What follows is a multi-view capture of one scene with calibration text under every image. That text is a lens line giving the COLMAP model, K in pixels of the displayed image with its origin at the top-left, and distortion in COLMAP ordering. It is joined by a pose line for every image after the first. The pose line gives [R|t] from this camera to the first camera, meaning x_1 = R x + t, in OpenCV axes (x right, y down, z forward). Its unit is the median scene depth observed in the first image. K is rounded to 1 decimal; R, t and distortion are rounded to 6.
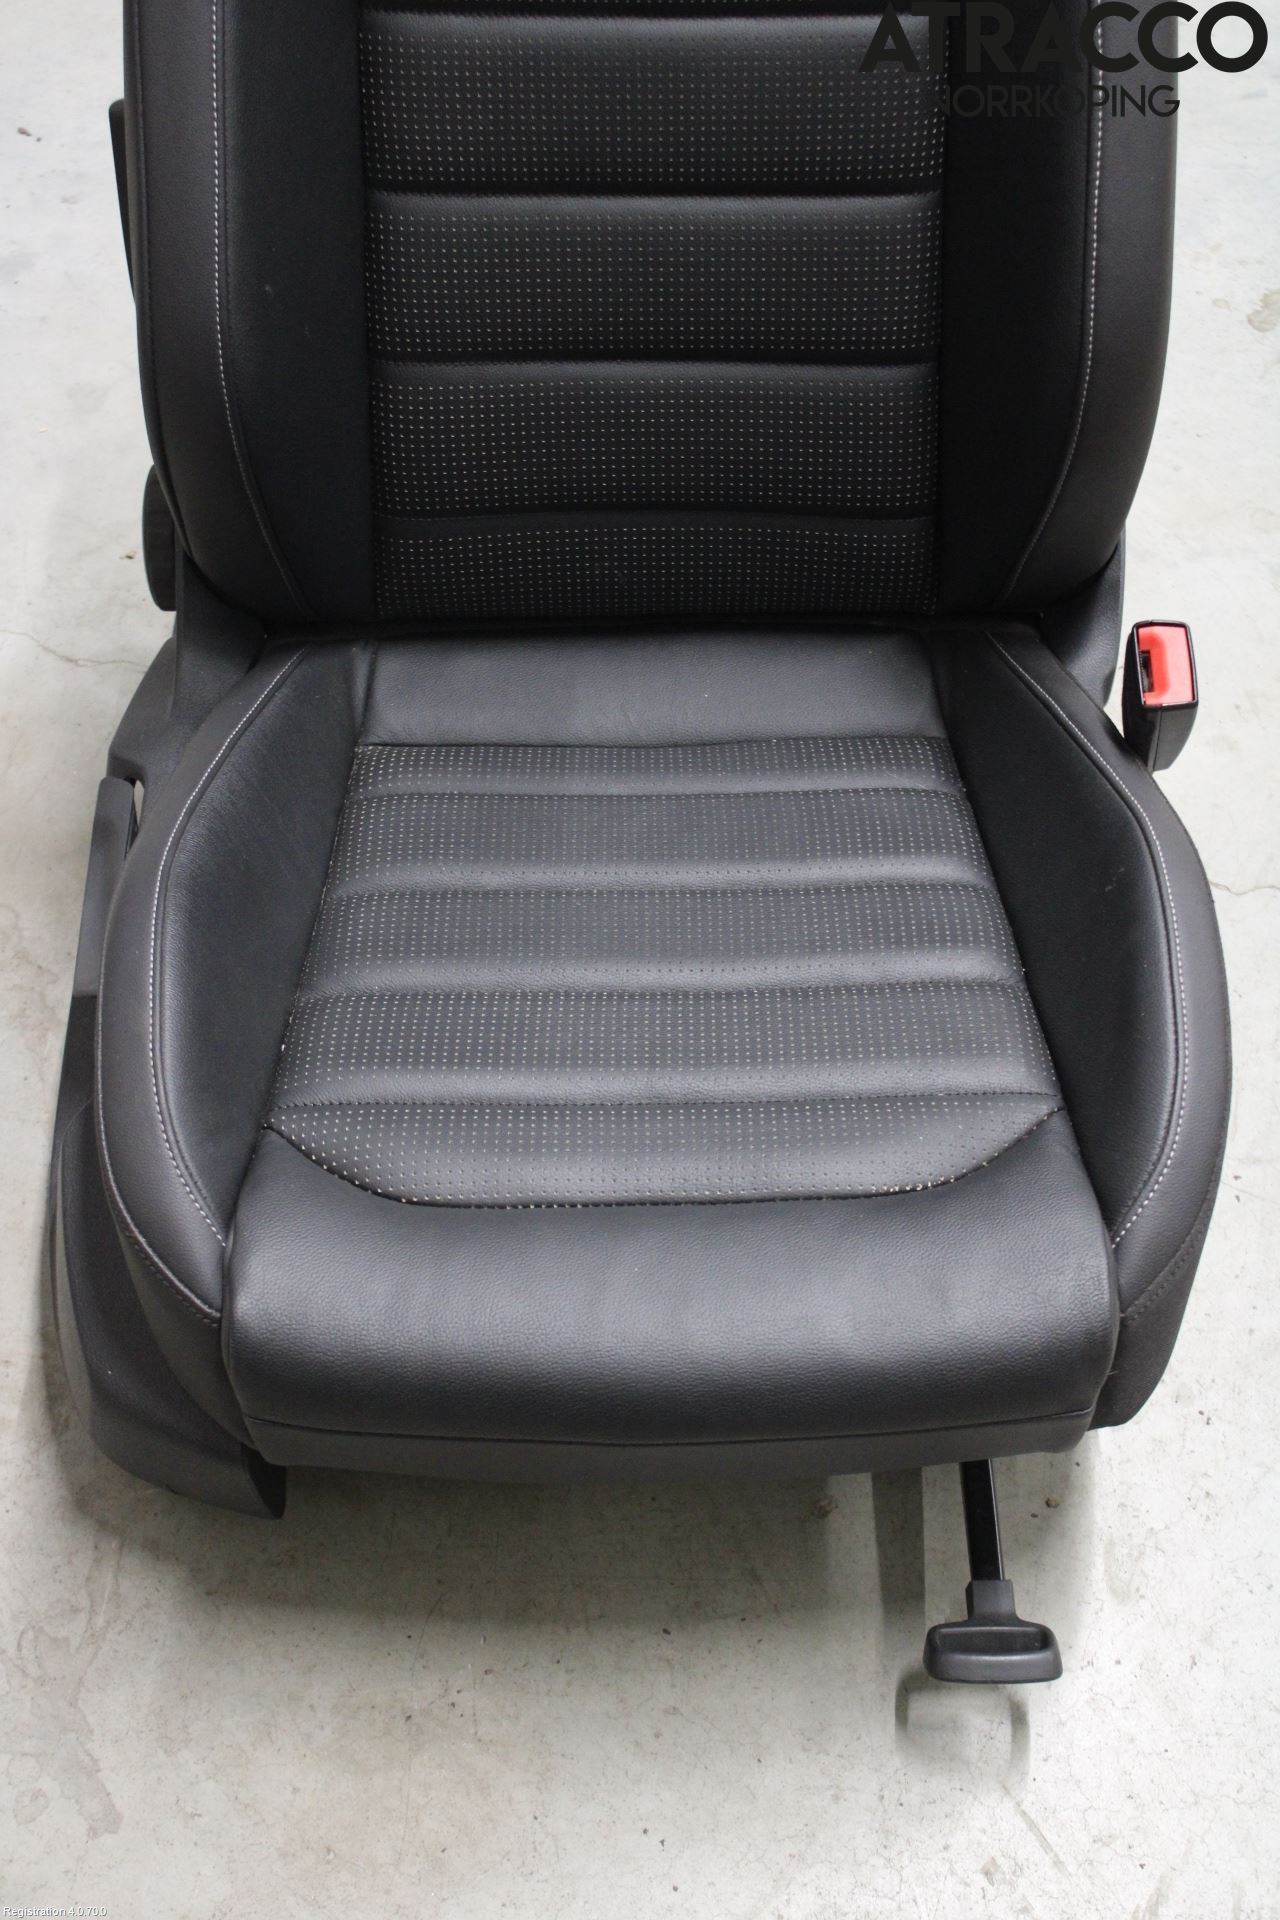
lens RADIAL K [[2721.1, 0, 634.5], [0, 2721.1, 966.7], [0, 0, 1]] dist [-0.035946, 0.000000]
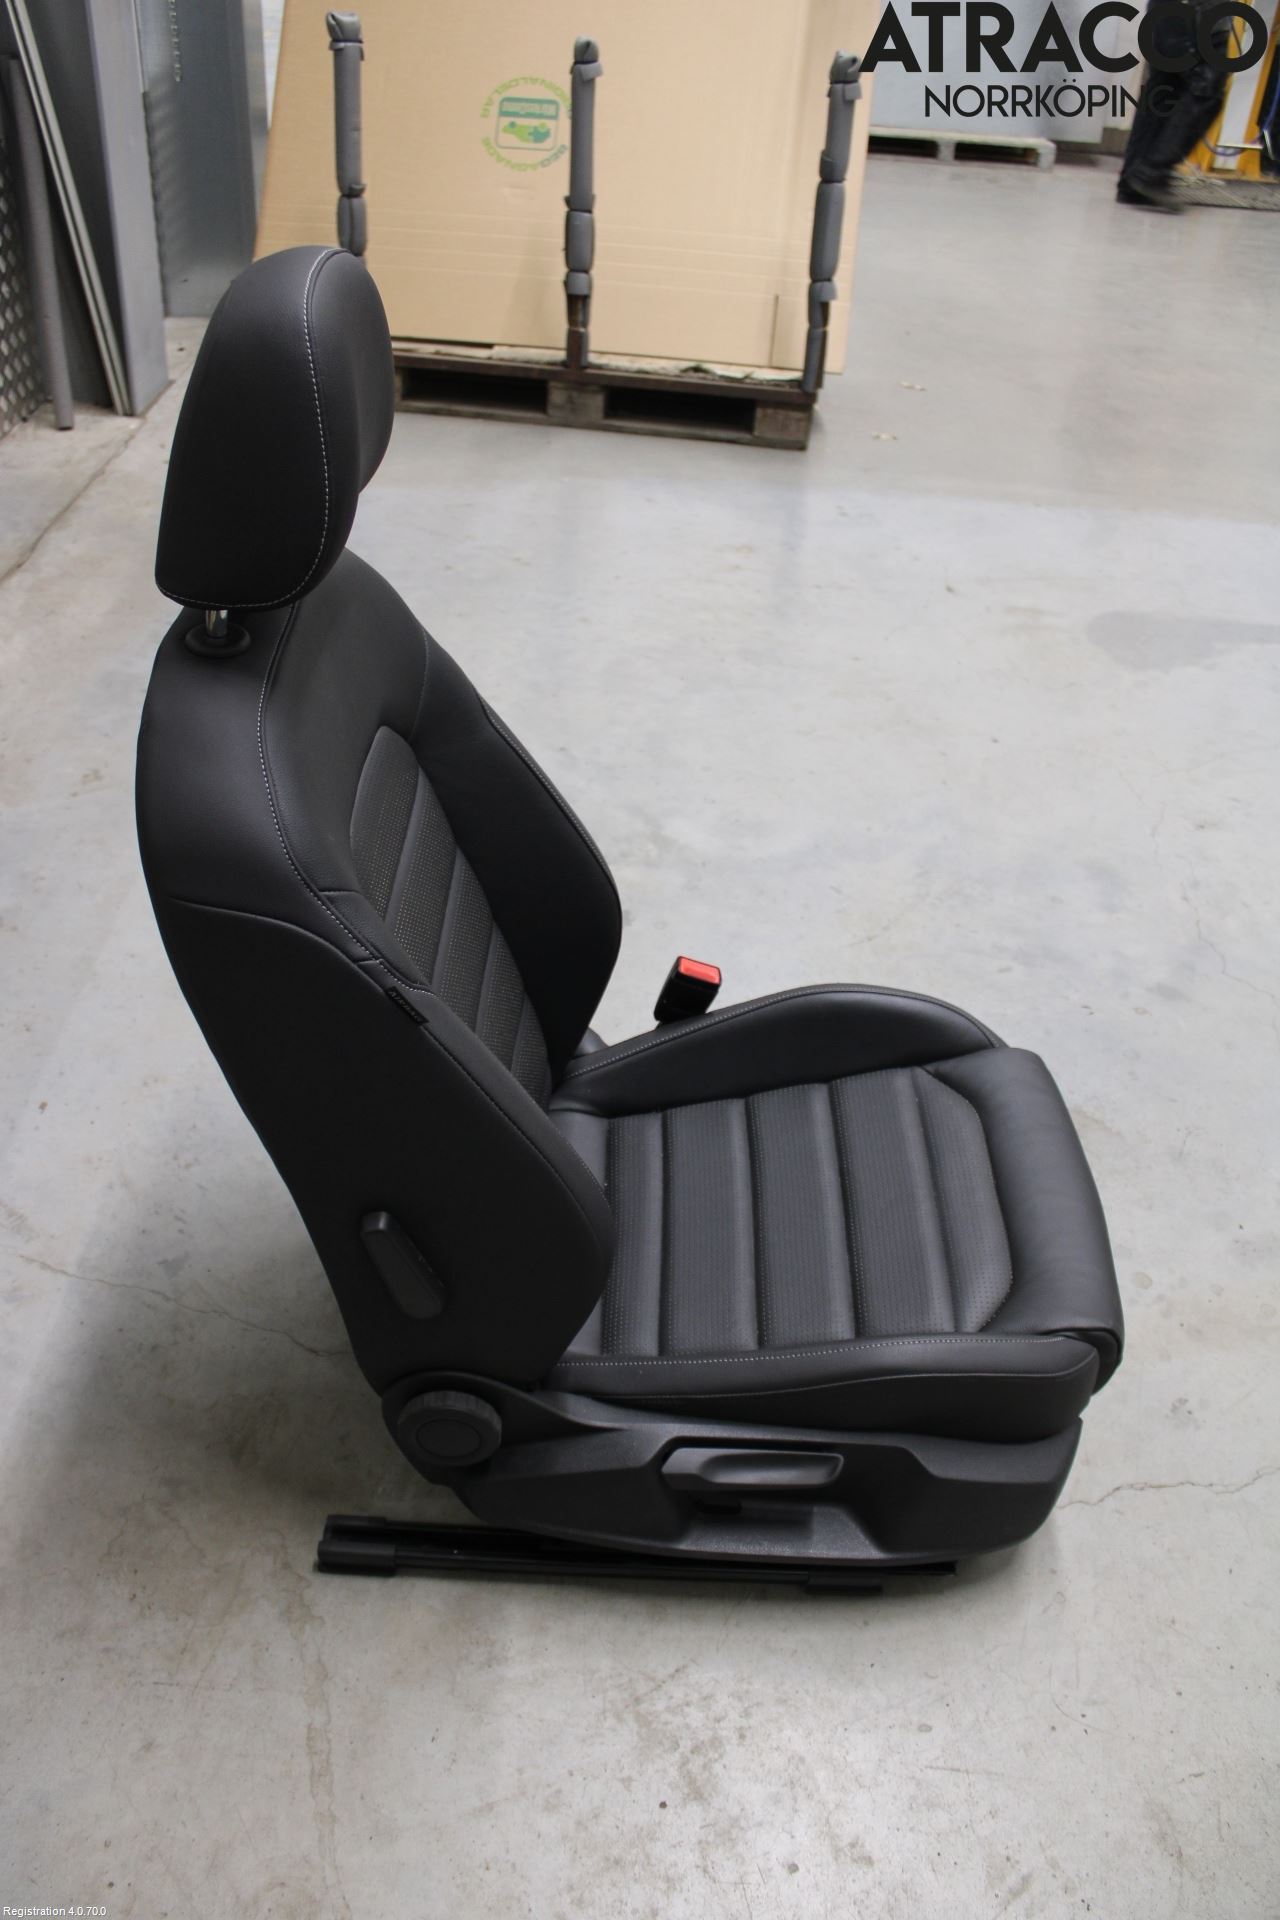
lens RADIAL K [[1582.6, 0, 636.7], [0, 1582.6, 955.9], [0, 0, 1]] dist [-0.156732, 0.131090]
pose [[0.998737, 0.003670, 0.050116, -0.082275], [0.008431, 0.970951, -0.239132, -0.145989], [-0.049538, 0.239252, 0.969693, 0.071764]]
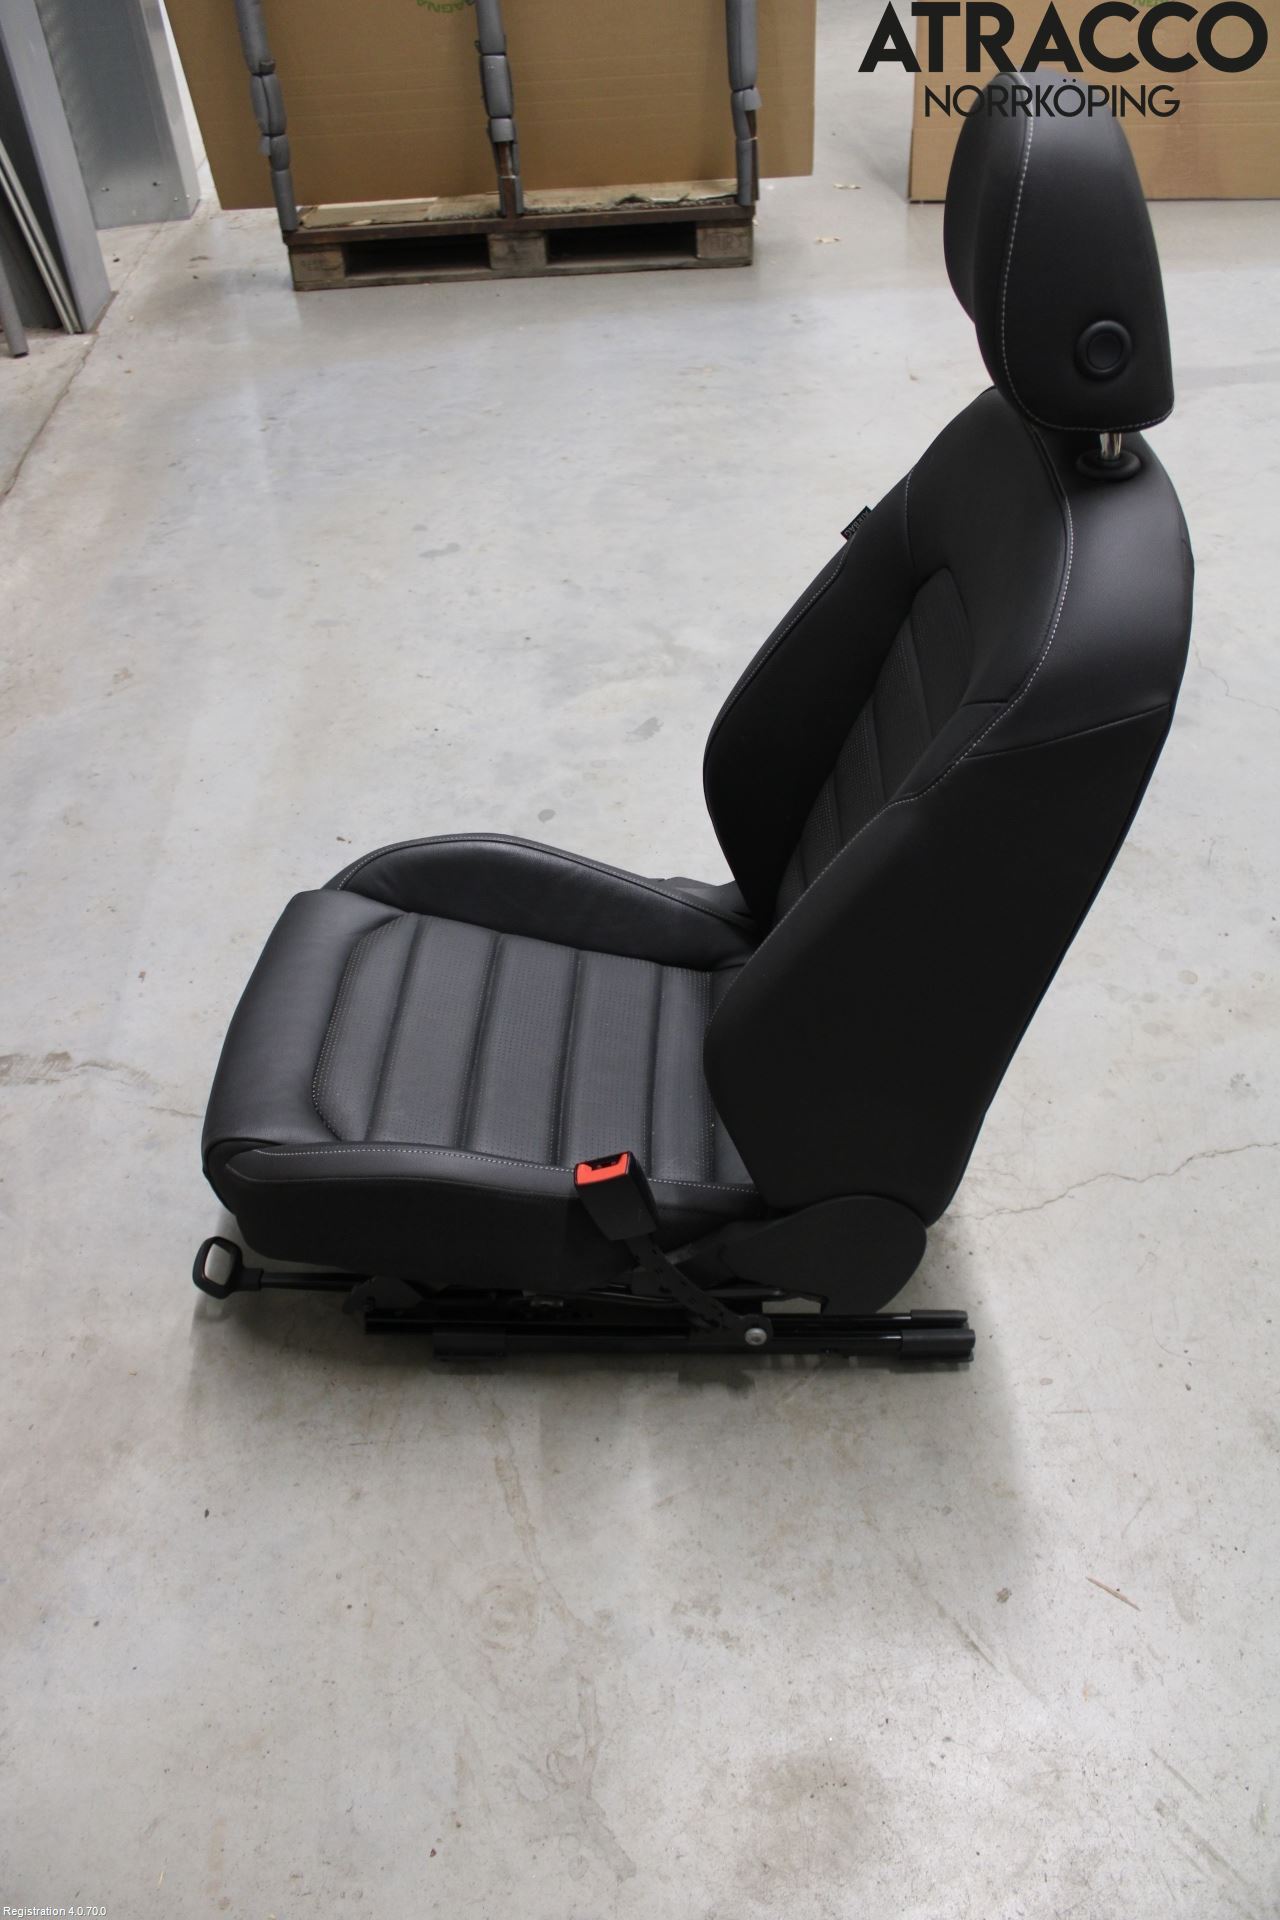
lens RADIAL K [[1582.6, 0, 641.1], [0, 1582.6, 963.5], [0, 0, 1]] dist [-0.156732, 0.131090]
pose [[0.988313, -0.148377, 0.034946, -0.121970], [0.152014, 0.976395, -0.153440, -0.067743], [-0.011354, 0.156959, 0.987540, 0.006790]]
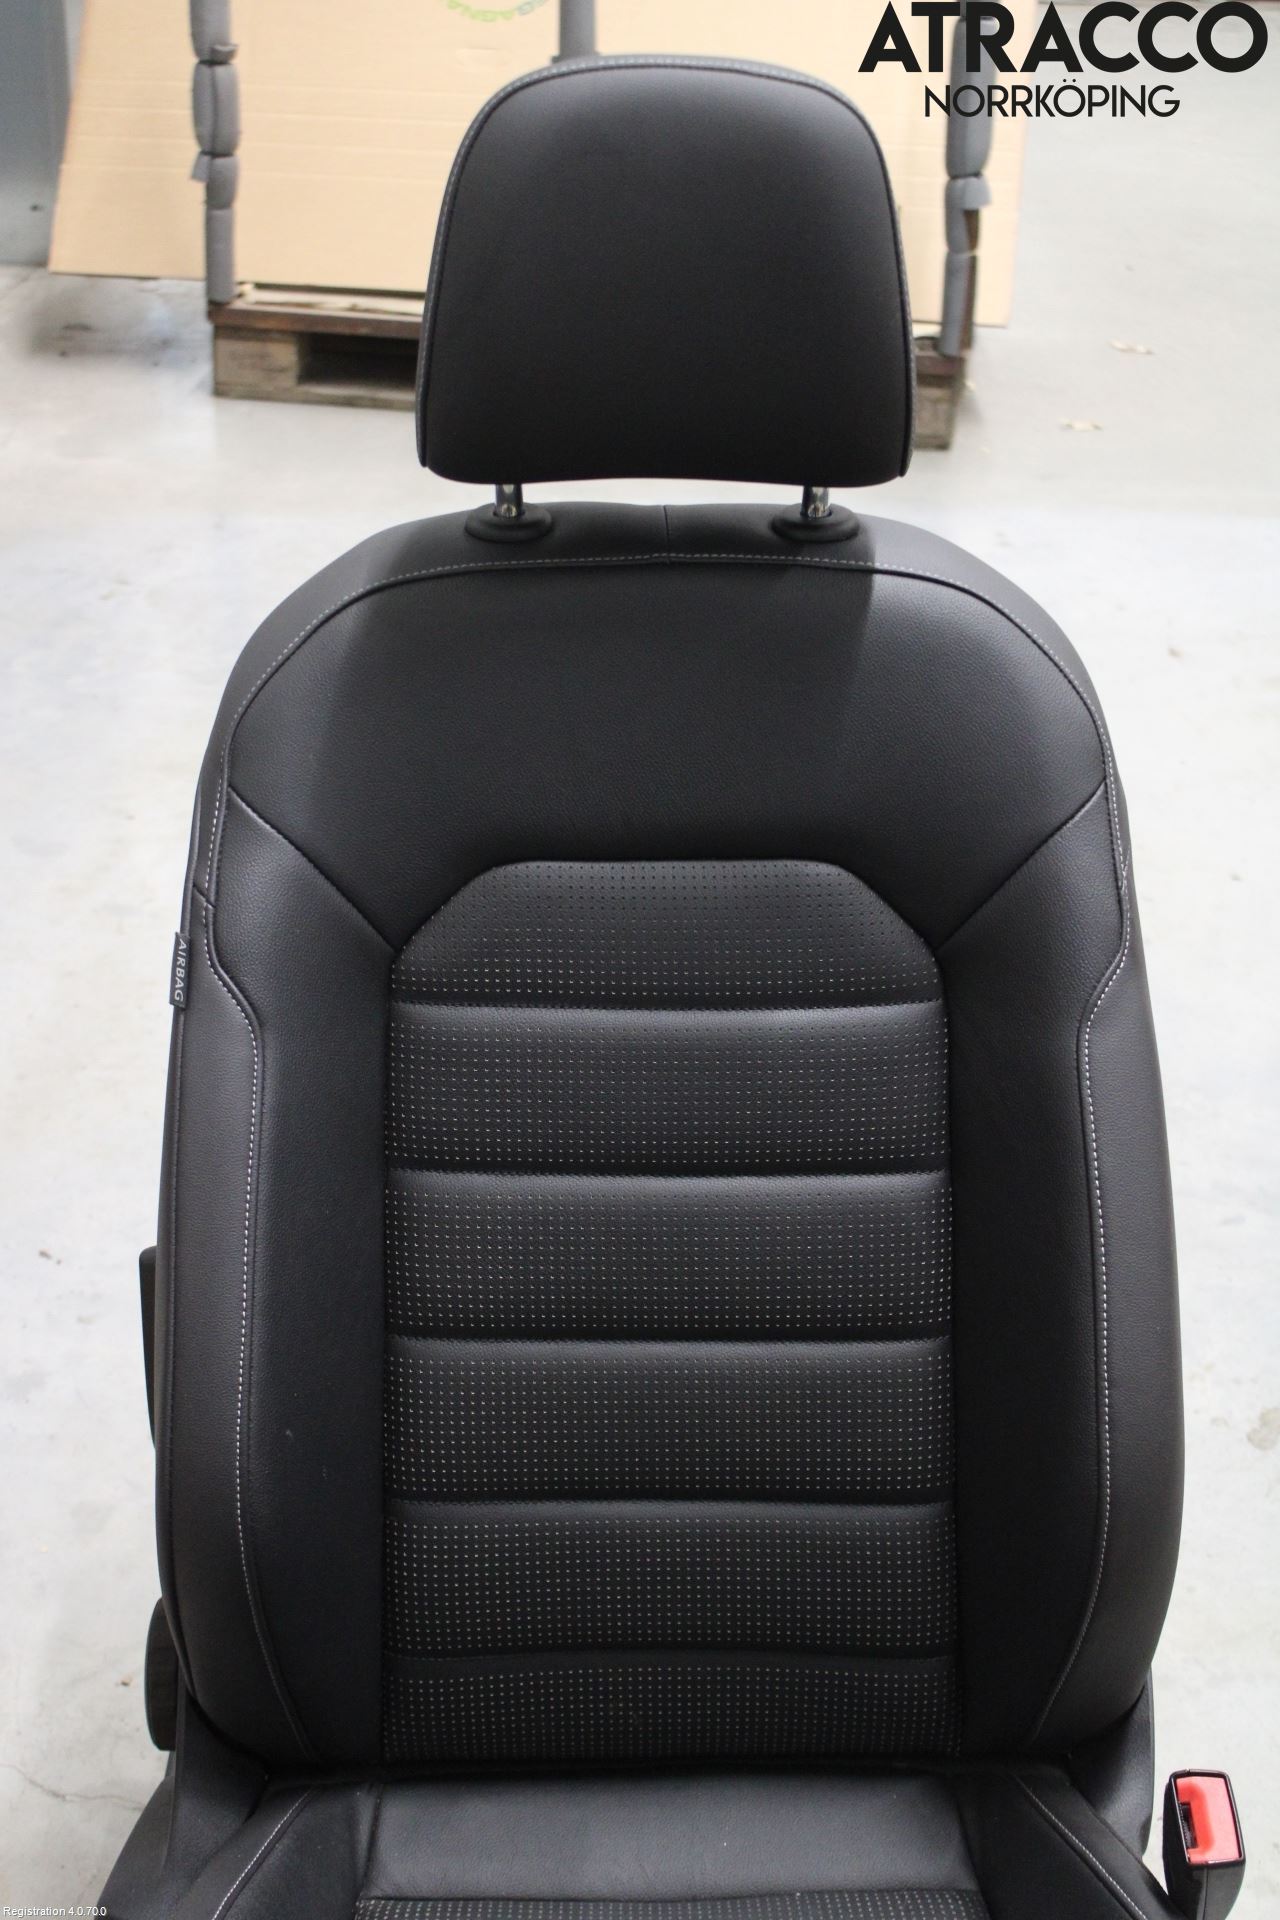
lens RADIAL K [[2721.1, 0, 641.4], [0, 2721.1, 958.3], [0, 0, 1]] dist [-0.035946, 0.000000]
pose [[0.999958, -0.002807, 0.008735, -0.011557], [0.005954, 0.922883, -0.385035, -0.021939], [-0.006981, 0.385071, 0.922861, -0.001834]]
